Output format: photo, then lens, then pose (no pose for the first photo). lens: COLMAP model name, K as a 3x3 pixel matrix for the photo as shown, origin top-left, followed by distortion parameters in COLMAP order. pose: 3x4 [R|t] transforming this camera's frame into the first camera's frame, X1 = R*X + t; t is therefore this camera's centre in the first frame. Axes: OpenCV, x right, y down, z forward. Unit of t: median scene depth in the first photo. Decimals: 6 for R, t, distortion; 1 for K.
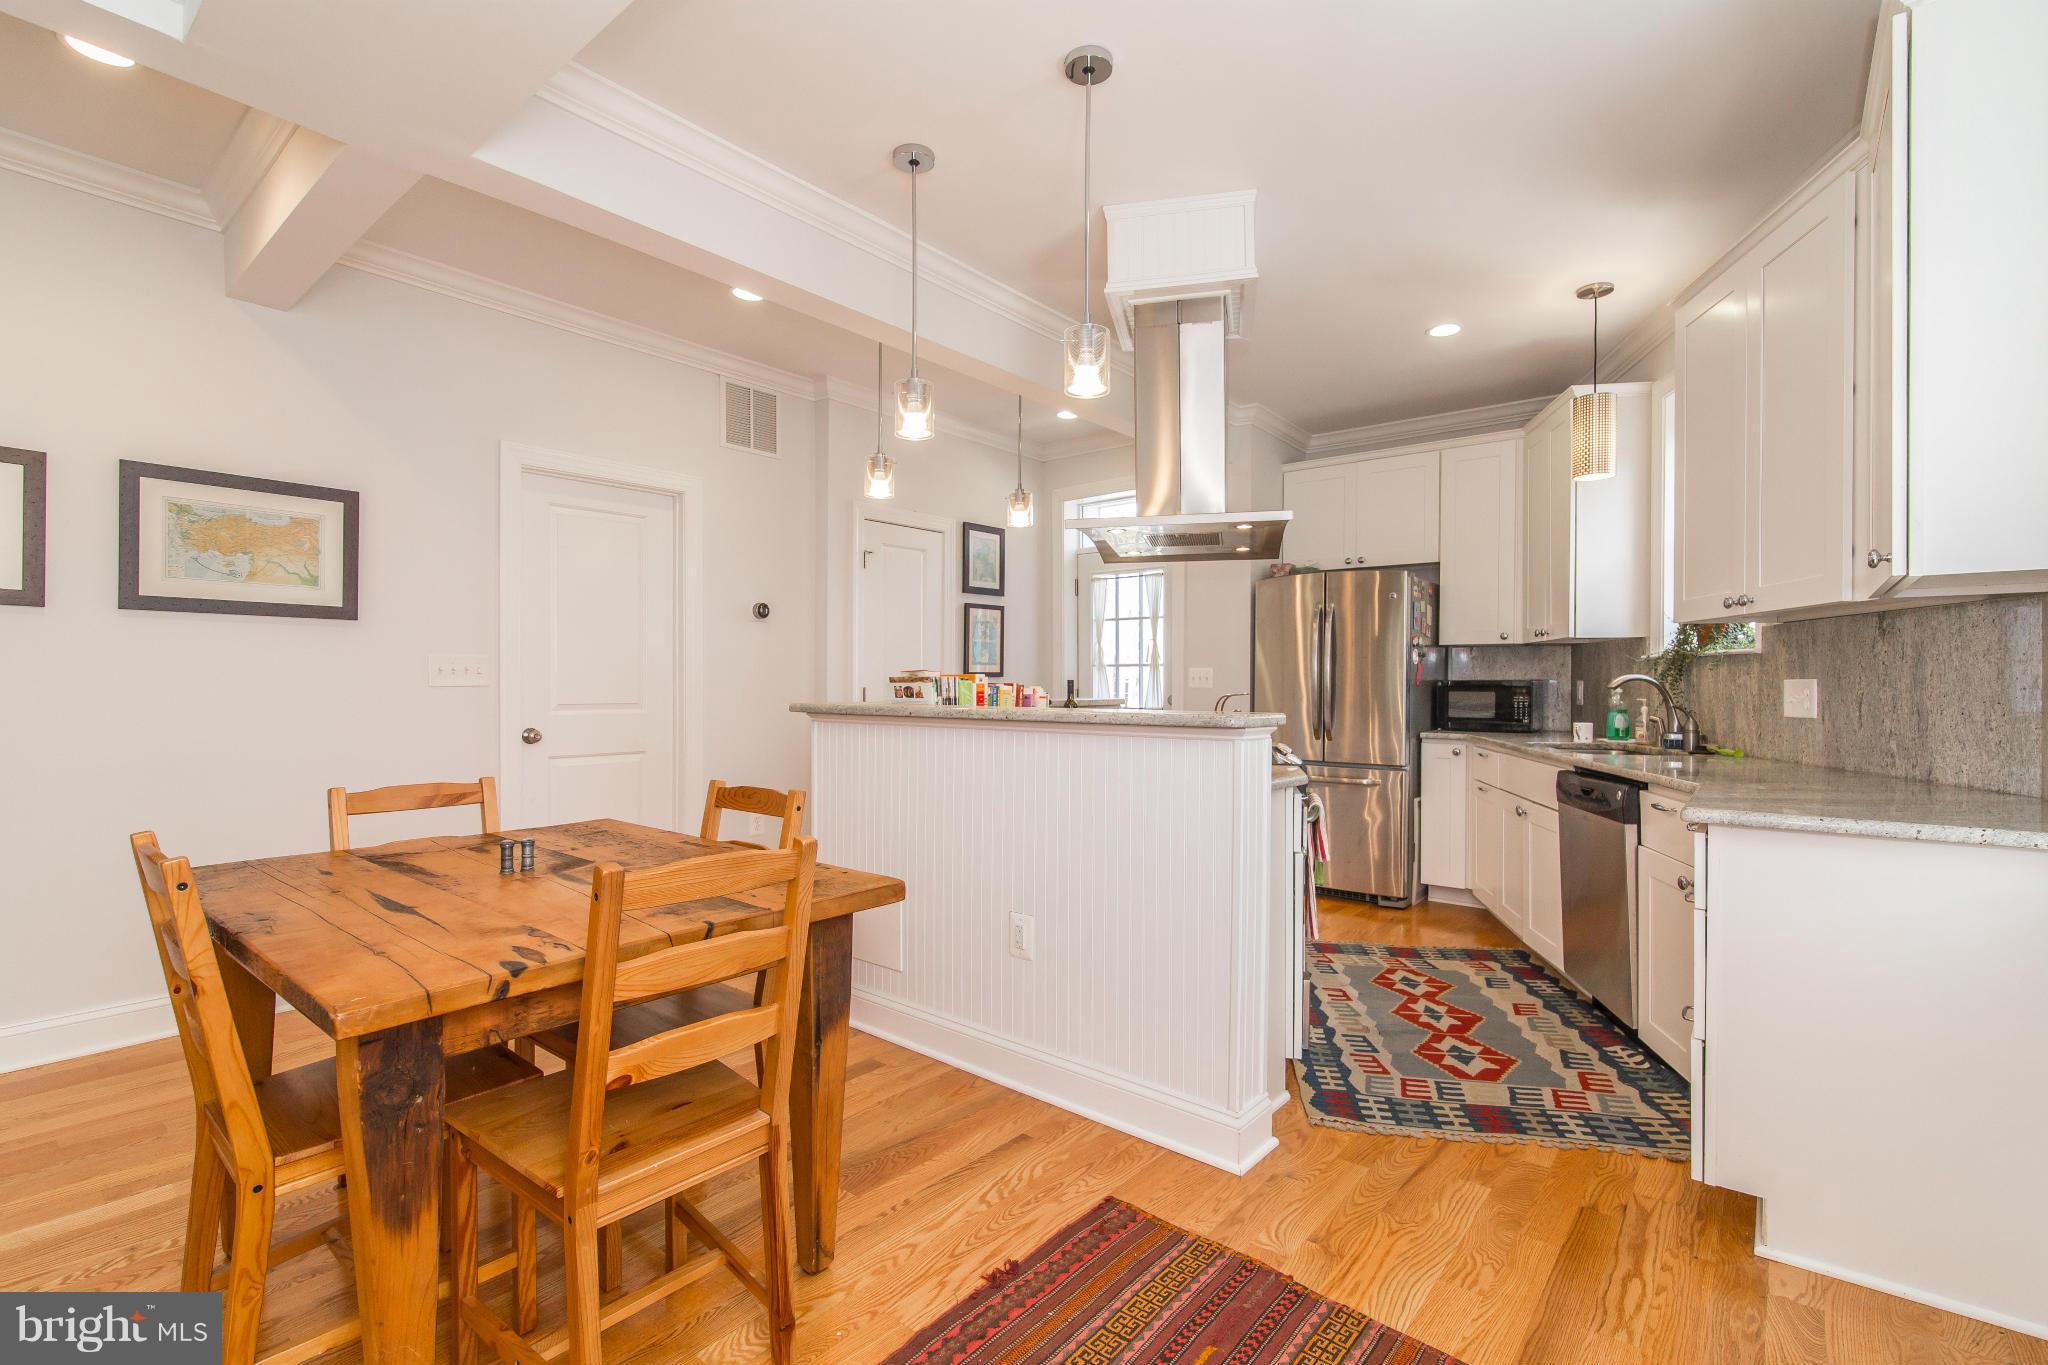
lens RADIAL K [[926.1, 0, 1038.5], [0, 926.1, 689.4], [0, 0, 1]] dist [0.001890, -0.000127]
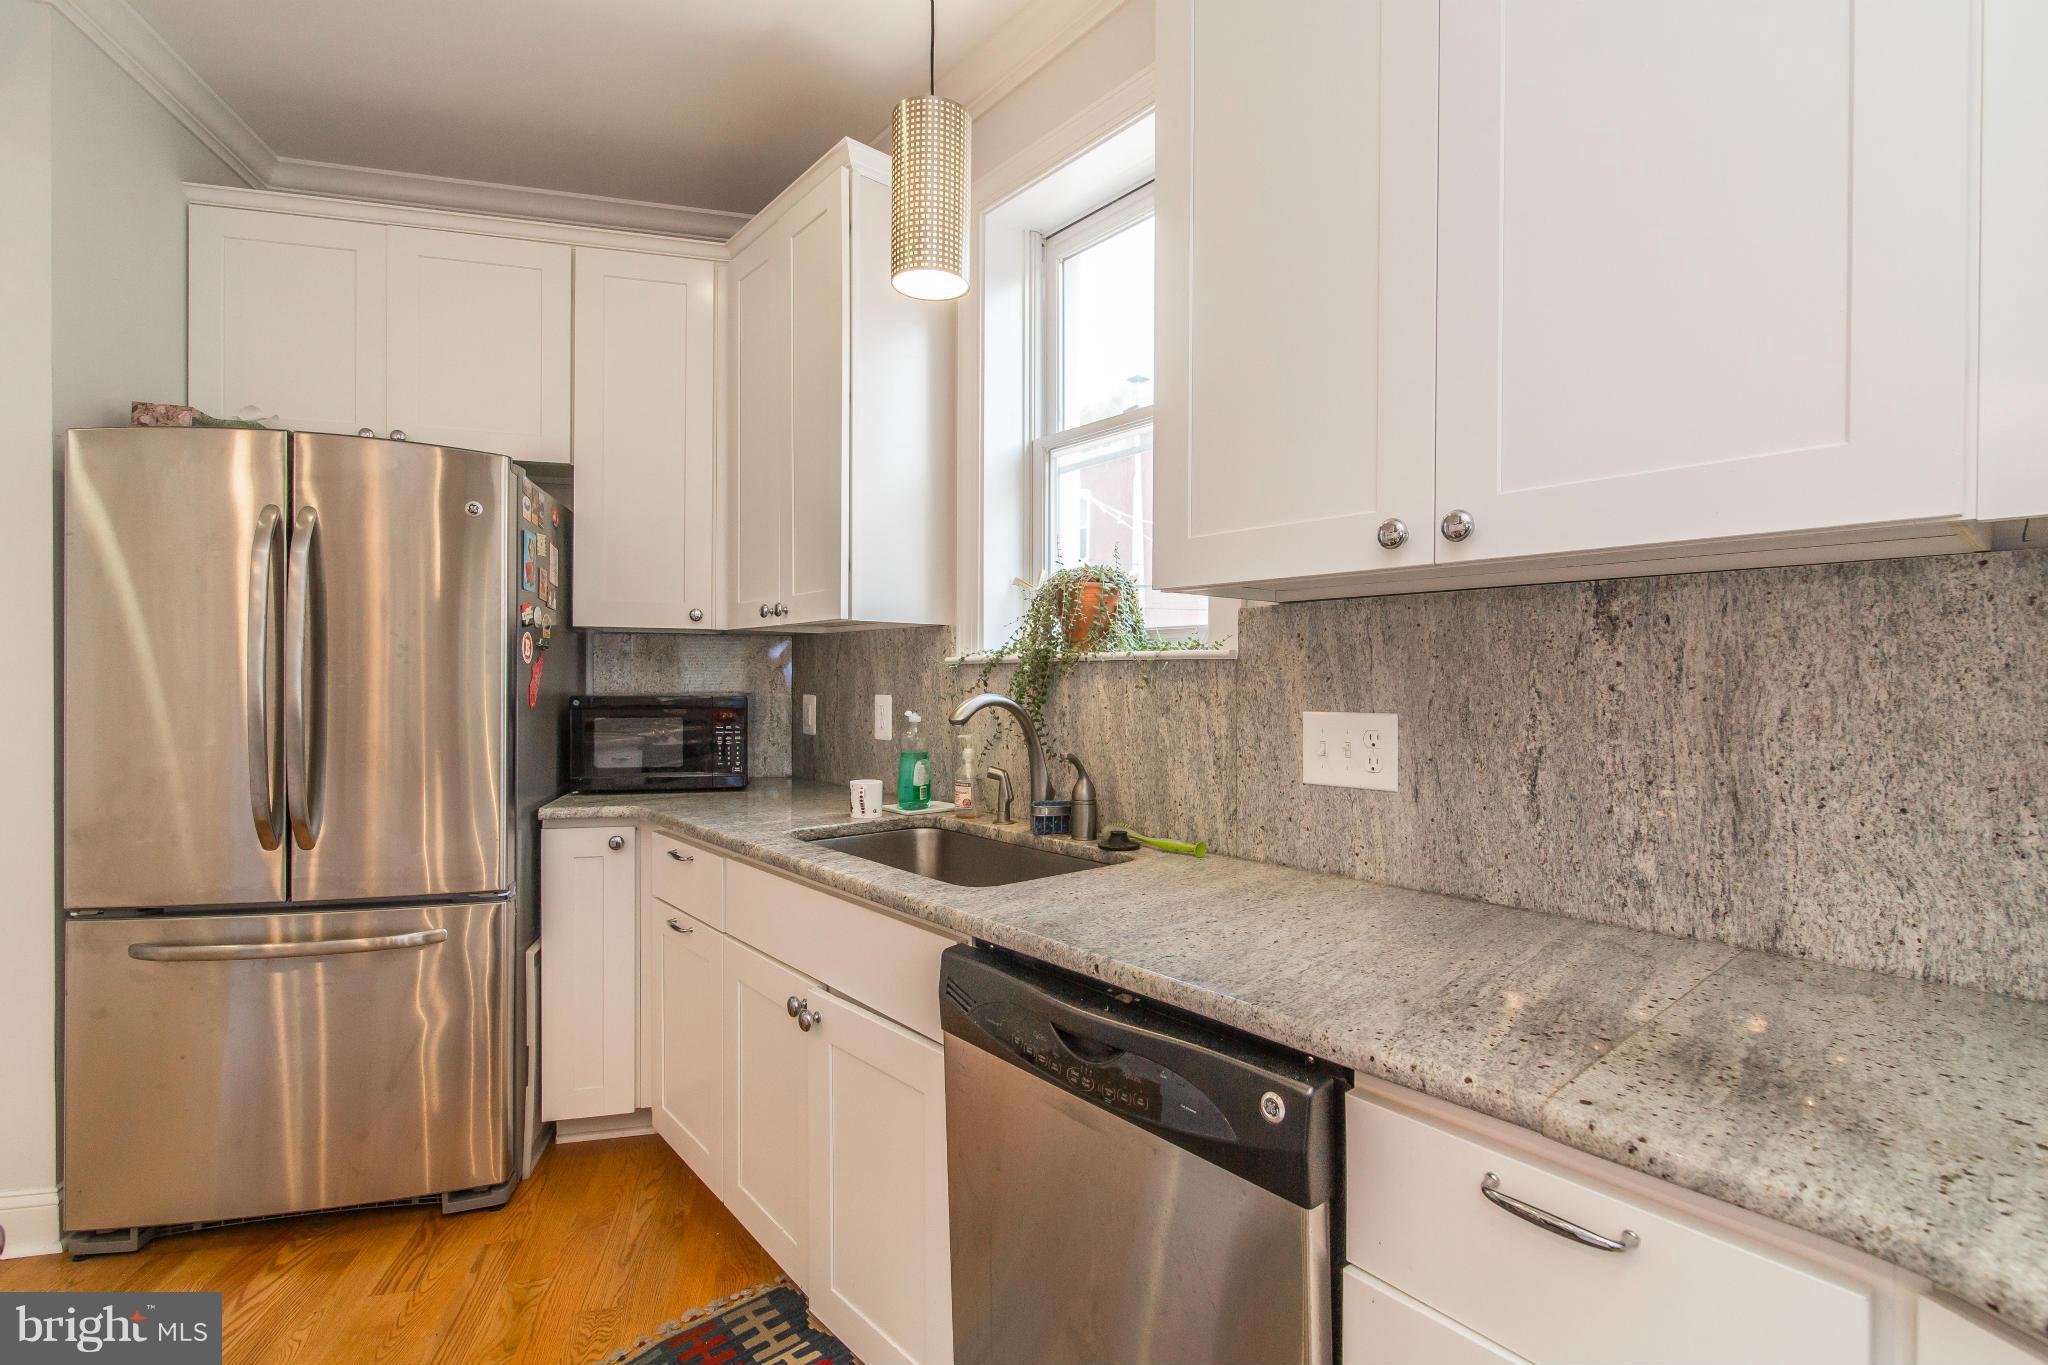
lens RADIAL K [[926.1, 0, 1038.5], [0, 926.1, 689.4], [0, 0, 1]] dist [0.001890, -0.000127]
pose [[0.609580, -0.007390, 0.792690, 0.211116], [0.003017, 0.999971, 0.007002, -0.018740], [-0.792718, -0.001877, 0.609585, 0.557893]]
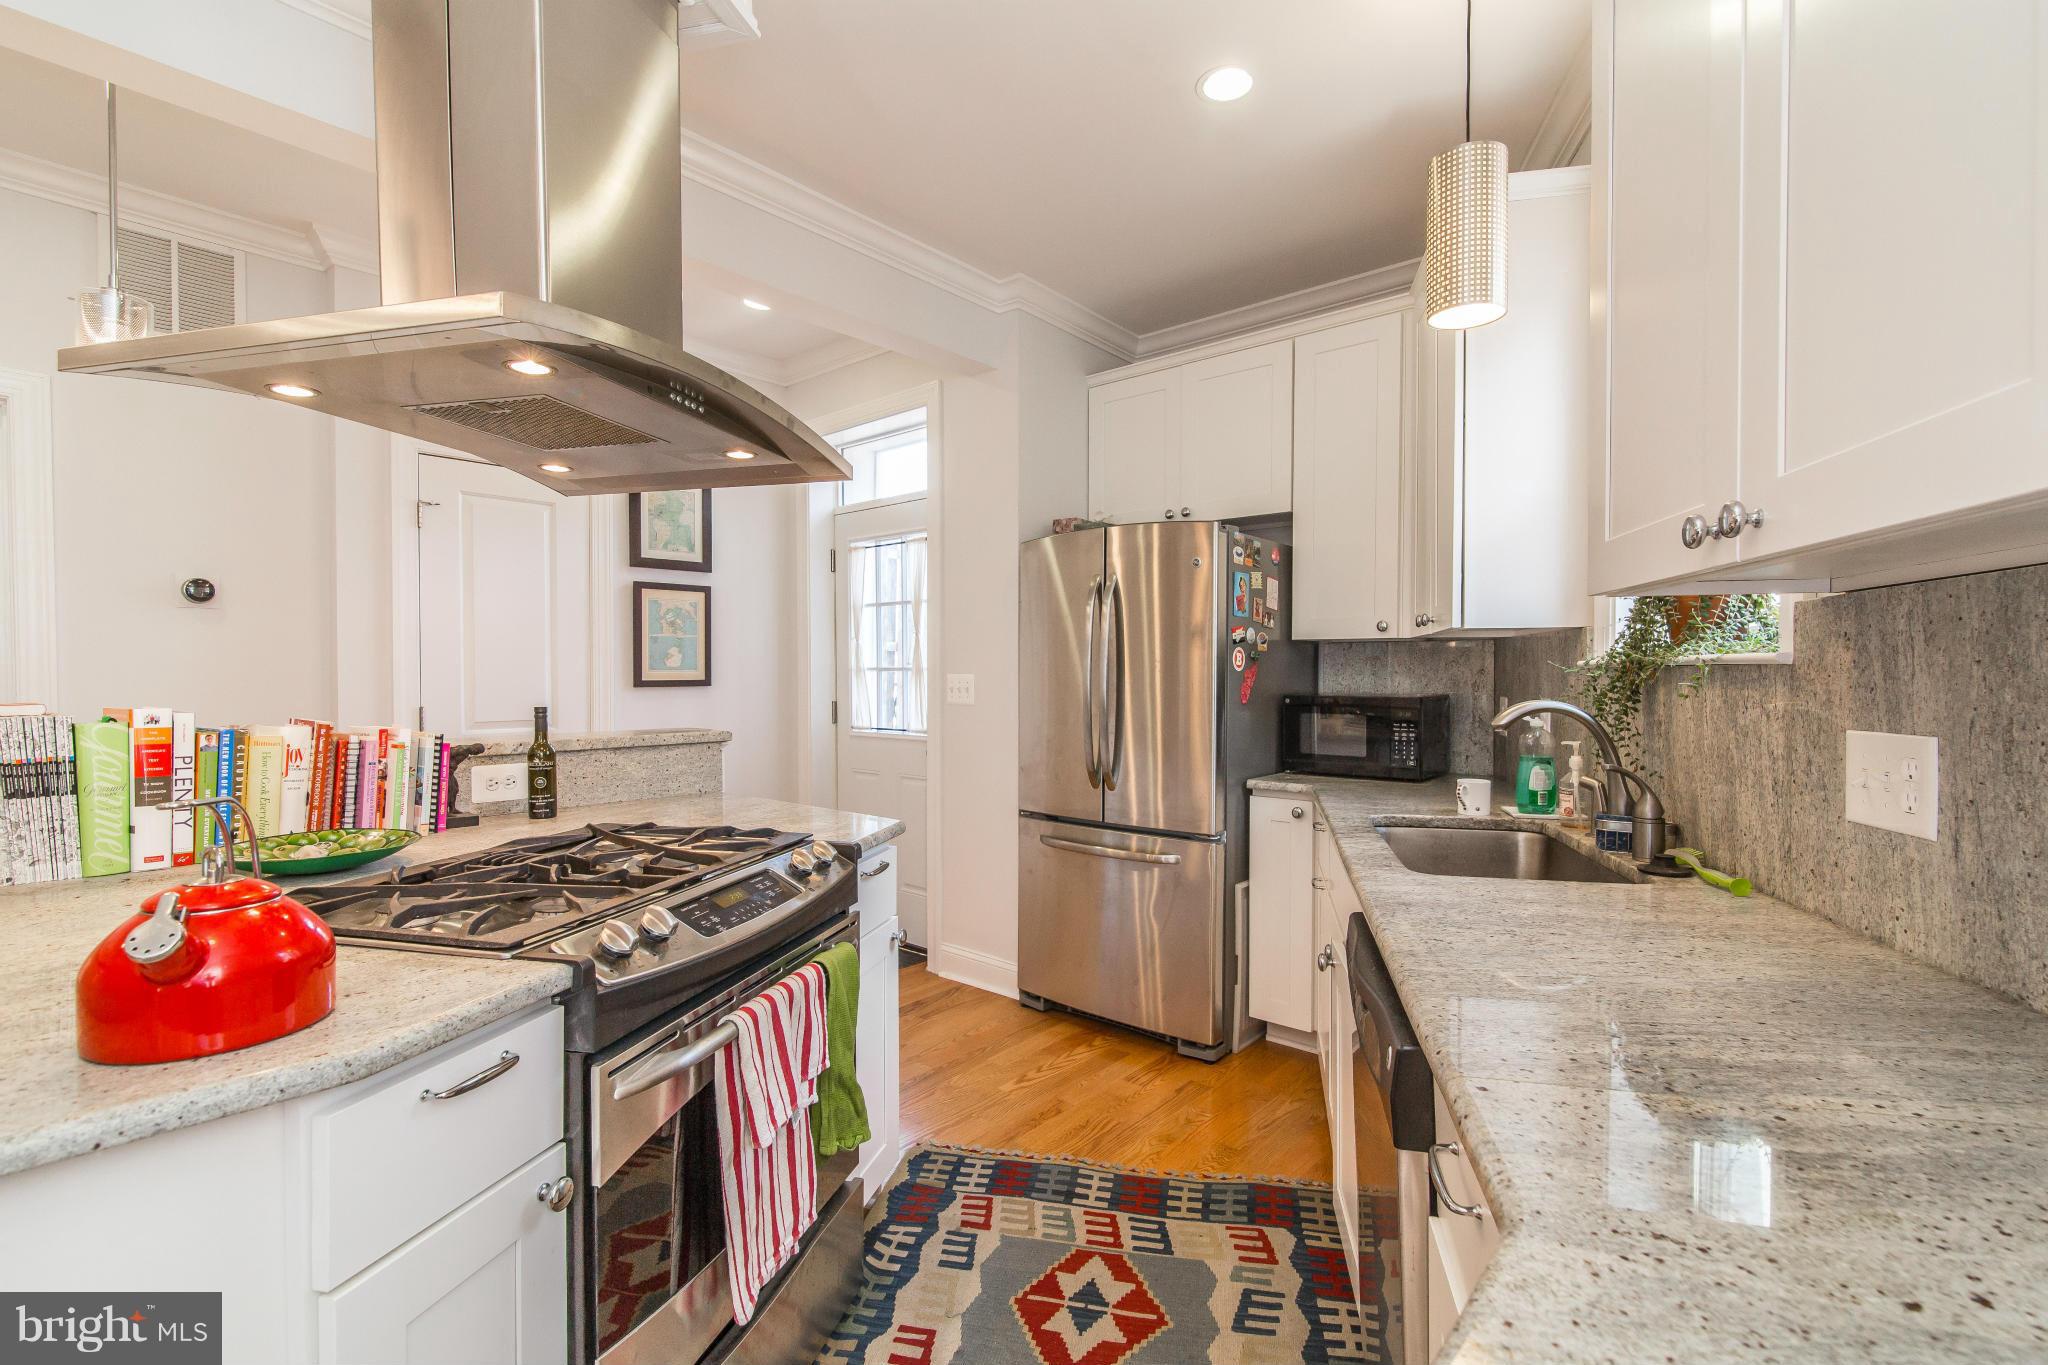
lens RADIAL K [[926.1, 0, 1038.5], [0, 926.1, 689.4], [0, 0, 1]] dist [0.001890, -0.000127]
pose [[0.999528, -0.001327, -0.030688, 0.318481], [0.001597, 0.999960, 0.008755, -0.022810], [0.030675, -0.008800, 0.999491, 0.401720]]
